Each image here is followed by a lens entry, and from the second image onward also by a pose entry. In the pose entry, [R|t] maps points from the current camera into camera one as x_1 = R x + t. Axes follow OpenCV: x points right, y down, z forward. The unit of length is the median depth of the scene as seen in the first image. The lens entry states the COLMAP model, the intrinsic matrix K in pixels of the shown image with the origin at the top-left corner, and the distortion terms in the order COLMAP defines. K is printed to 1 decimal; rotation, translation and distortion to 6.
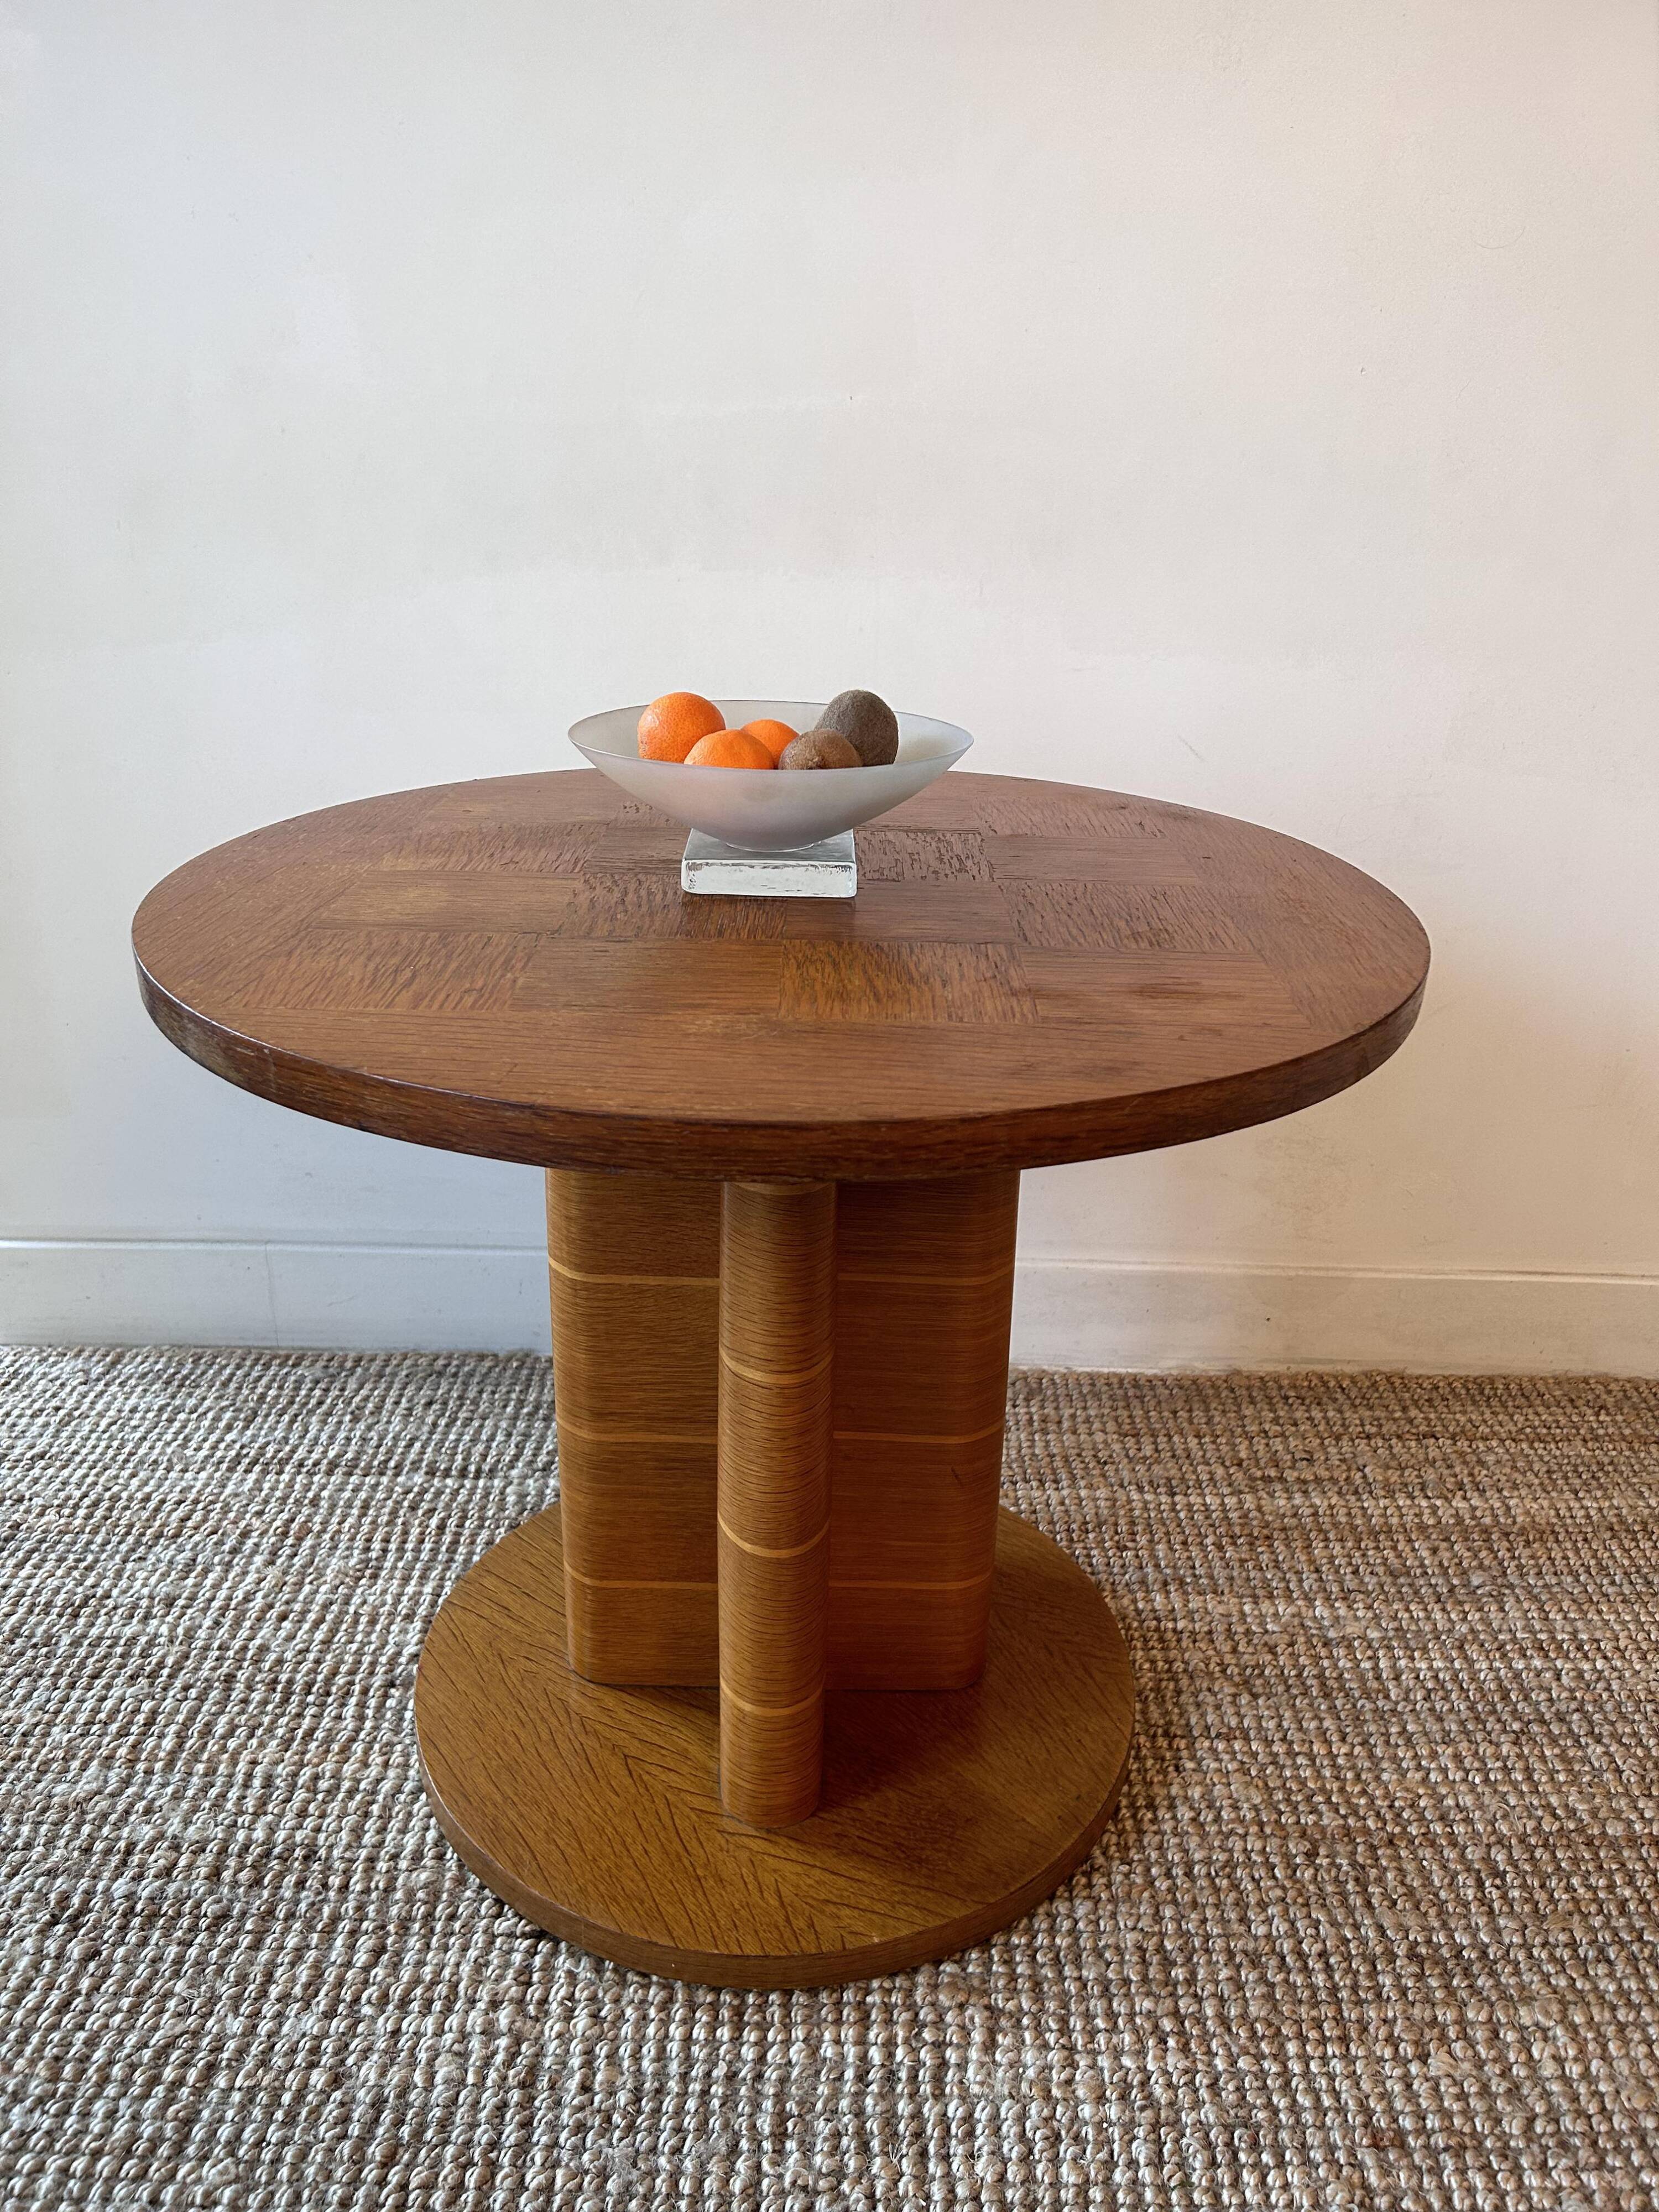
lens RADIAL K [[1697.3, 0, 830.9], [0, 1697.3, 1090.1], [0, 0, 1]] dist [0.017444, -0.033261]
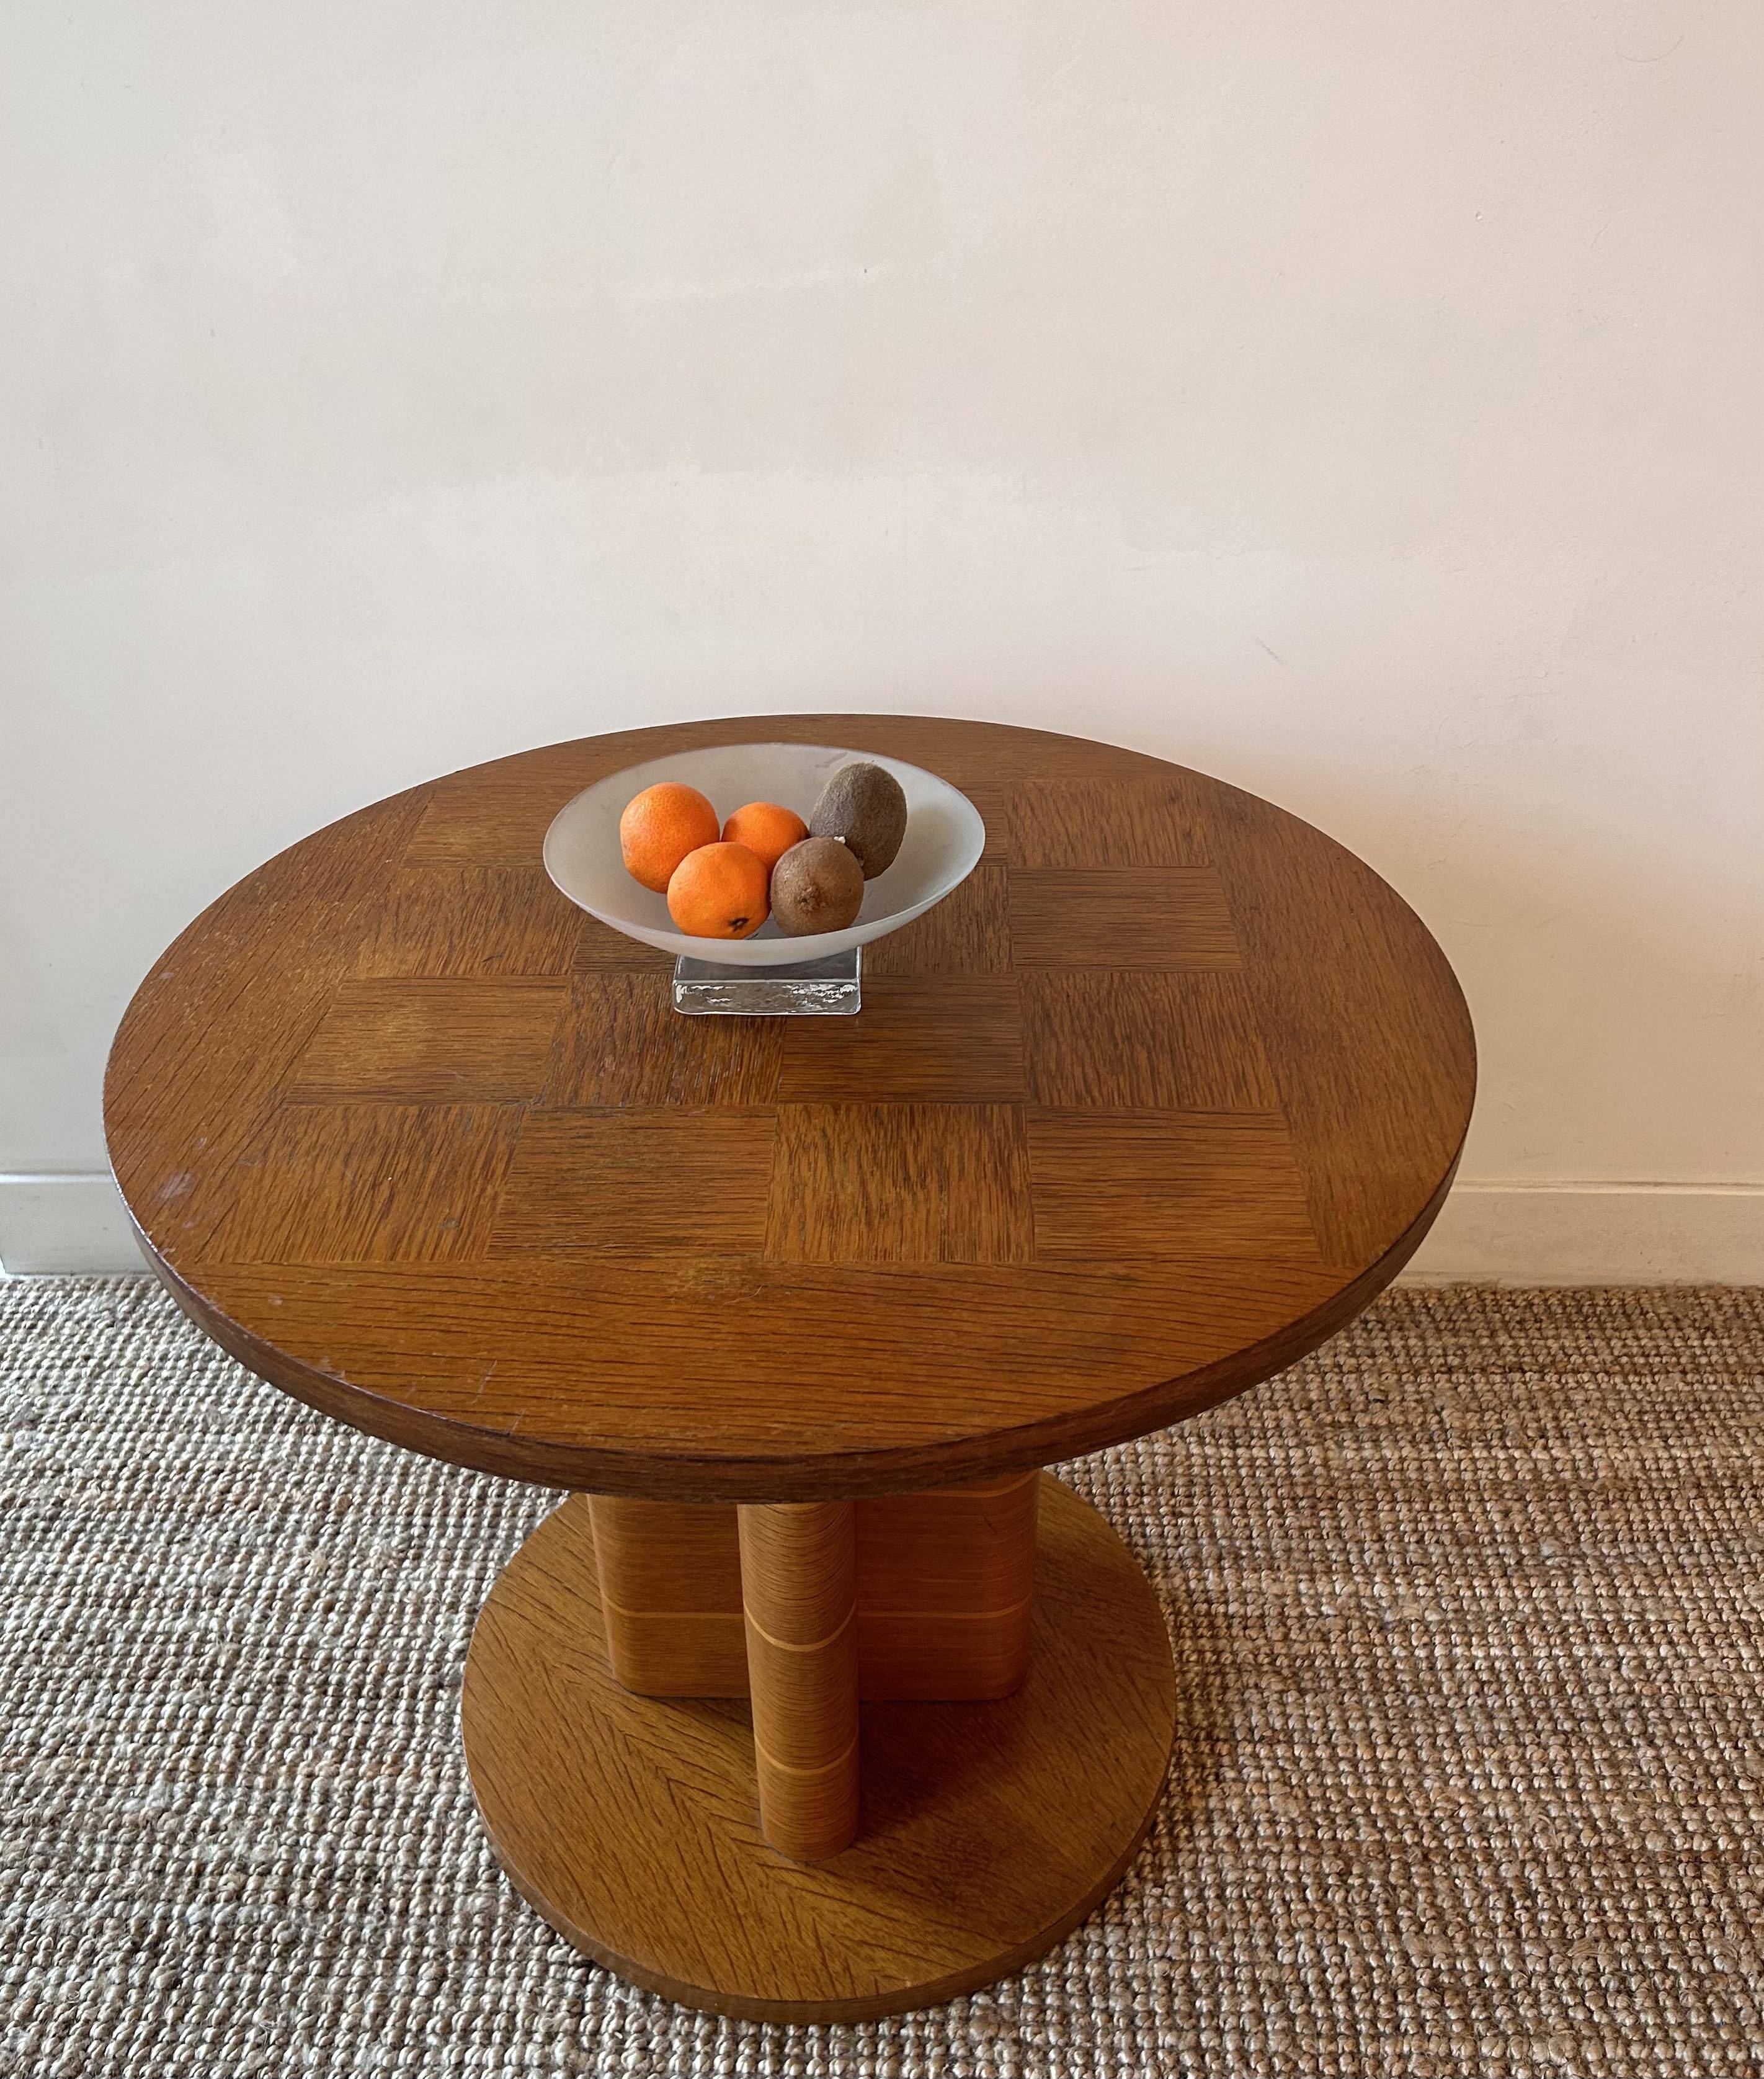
lens RADIAL K [[1926.1, 0, 836.5], [0, 1926.1, 1092.6], [0, 0, 1]] dist [0.003271, 0.000000]
pose [[0.998466, -0.018678, -0.052120, 0.053538], [0.029431, 0.976411, 0.213904, -0.284725], [0.046895, -0.215110, 0.975463, -0.038317]]
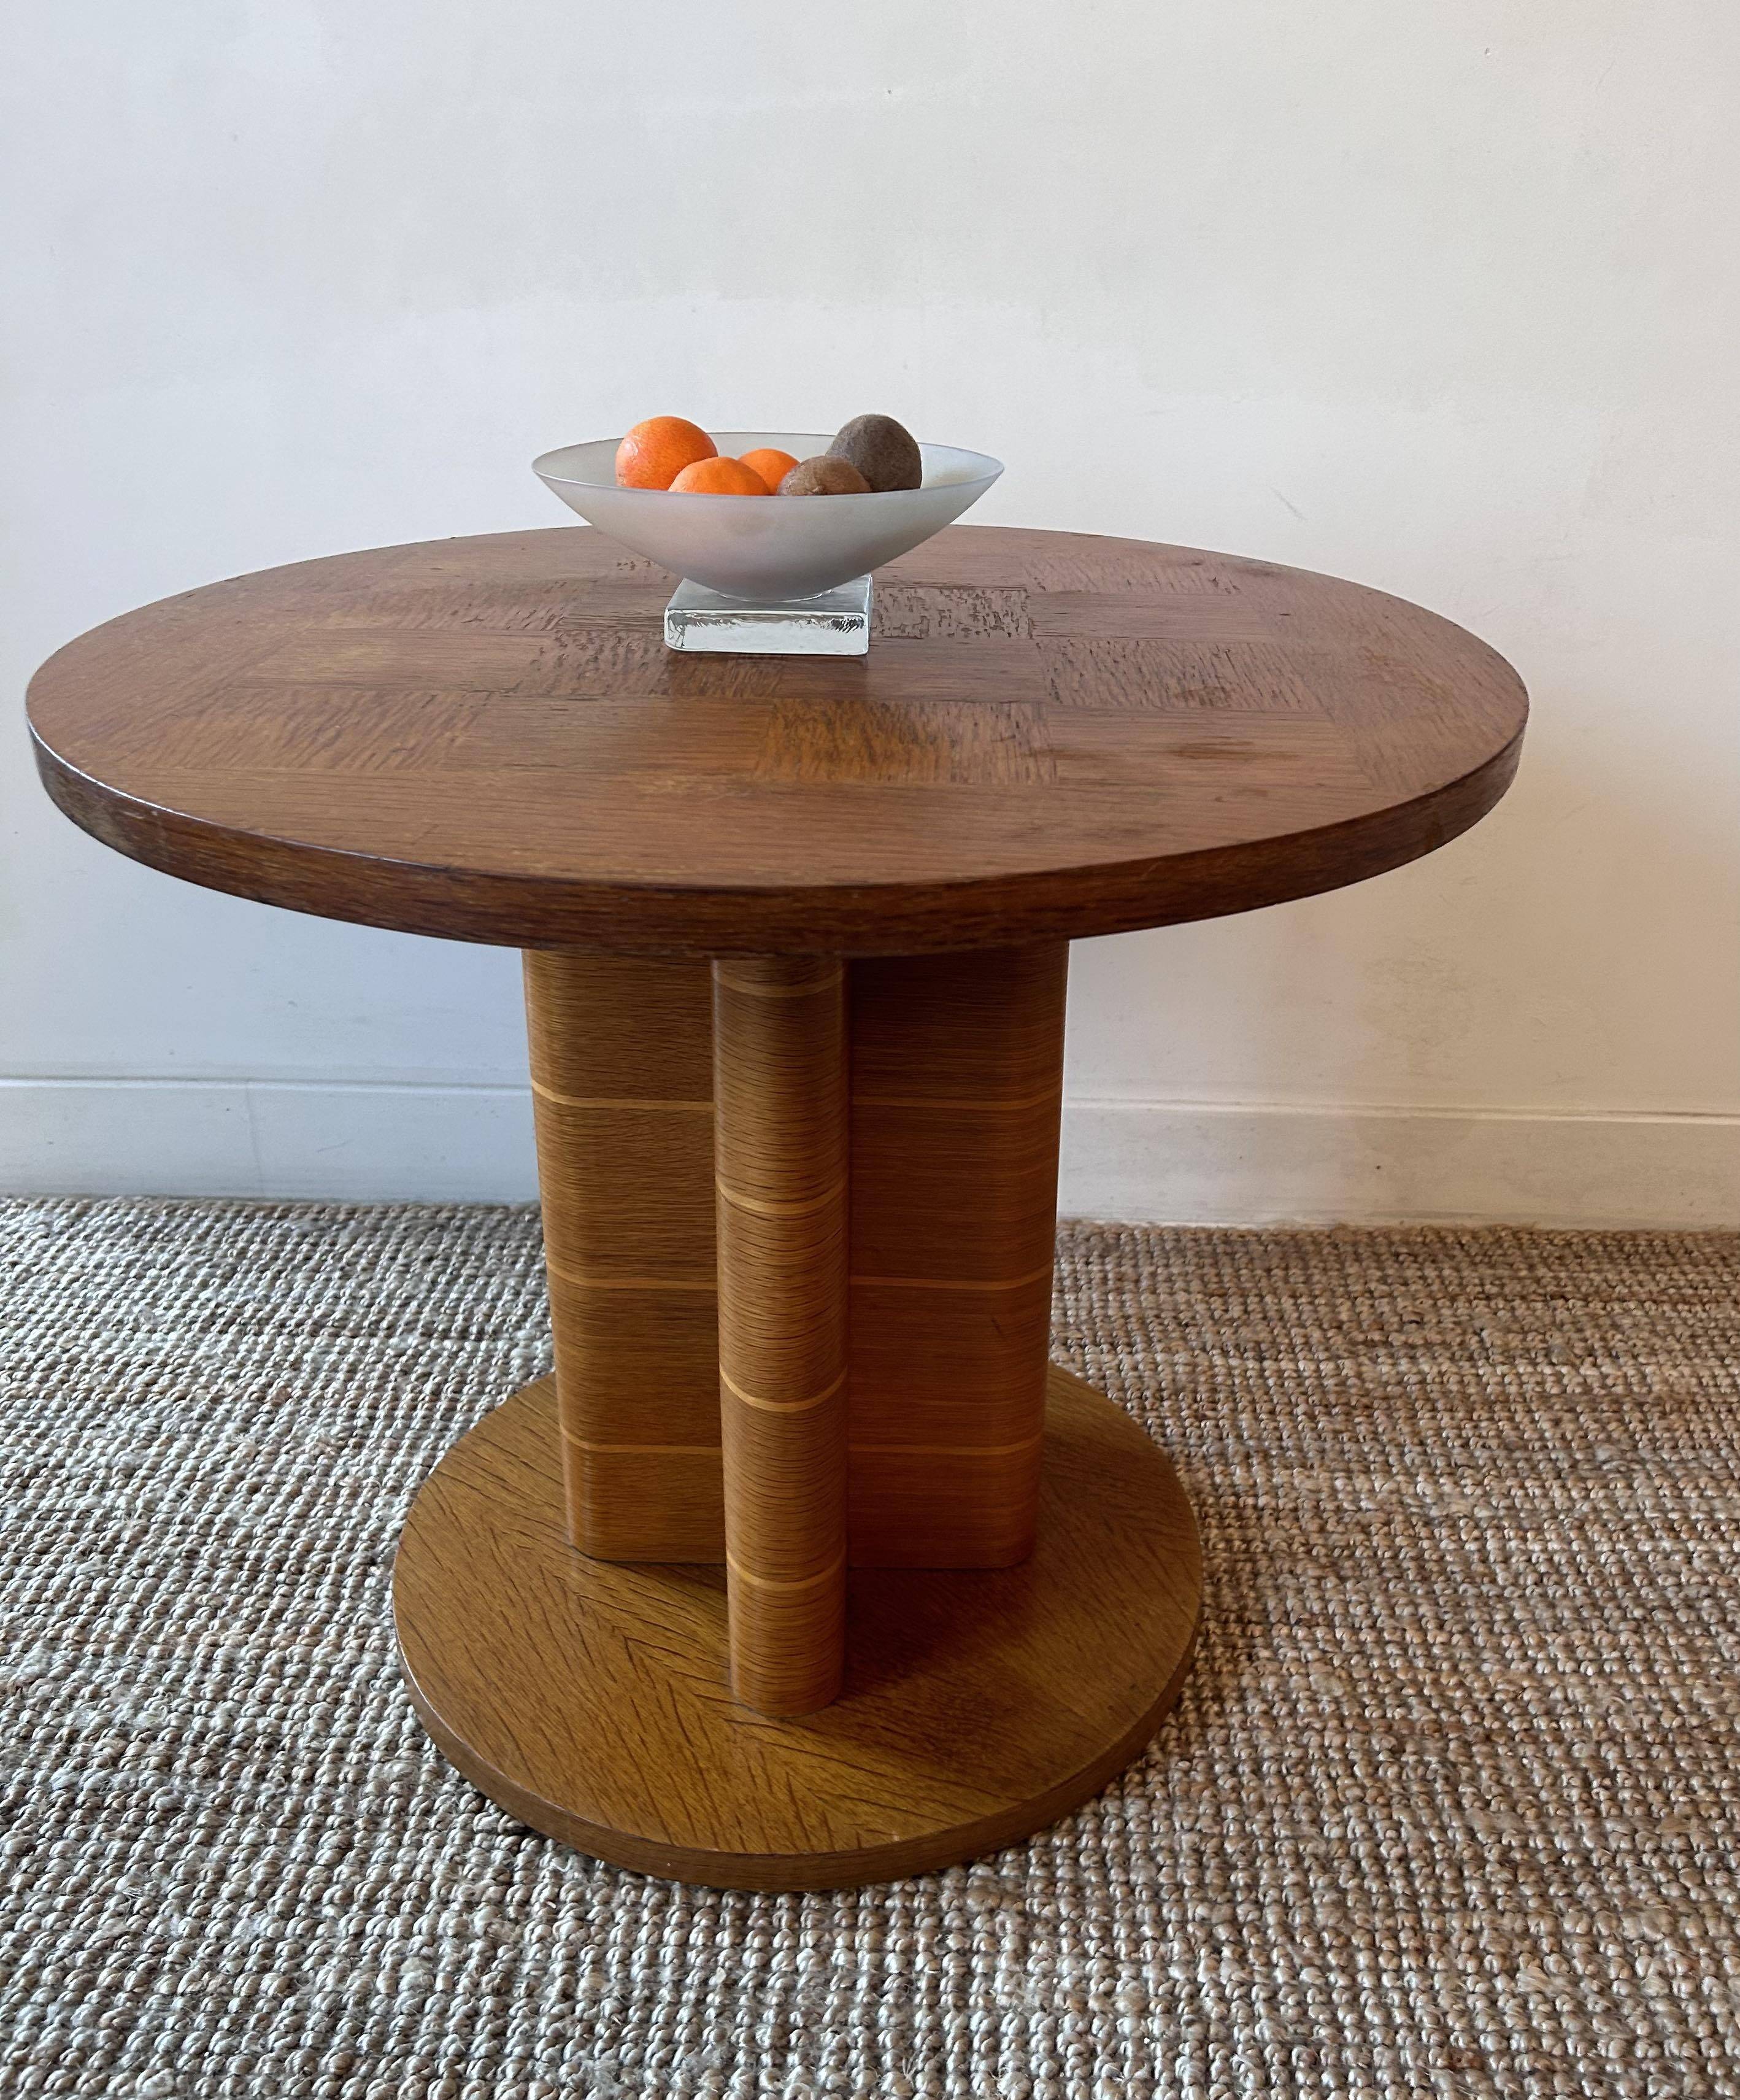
lens RADIAL K [[1899.7, 0, 906.7], [0, 1899.7, 1035.5], [0, 0, 1]] dist [0.011800, -0.019595]
pose [[0.999836, -0.000842, -0.018084, 0.049769], [0.001687, 0.998904, 0.046773, 0.033019], [0.018025, -0.046796, 0.998742, 0.024497]]
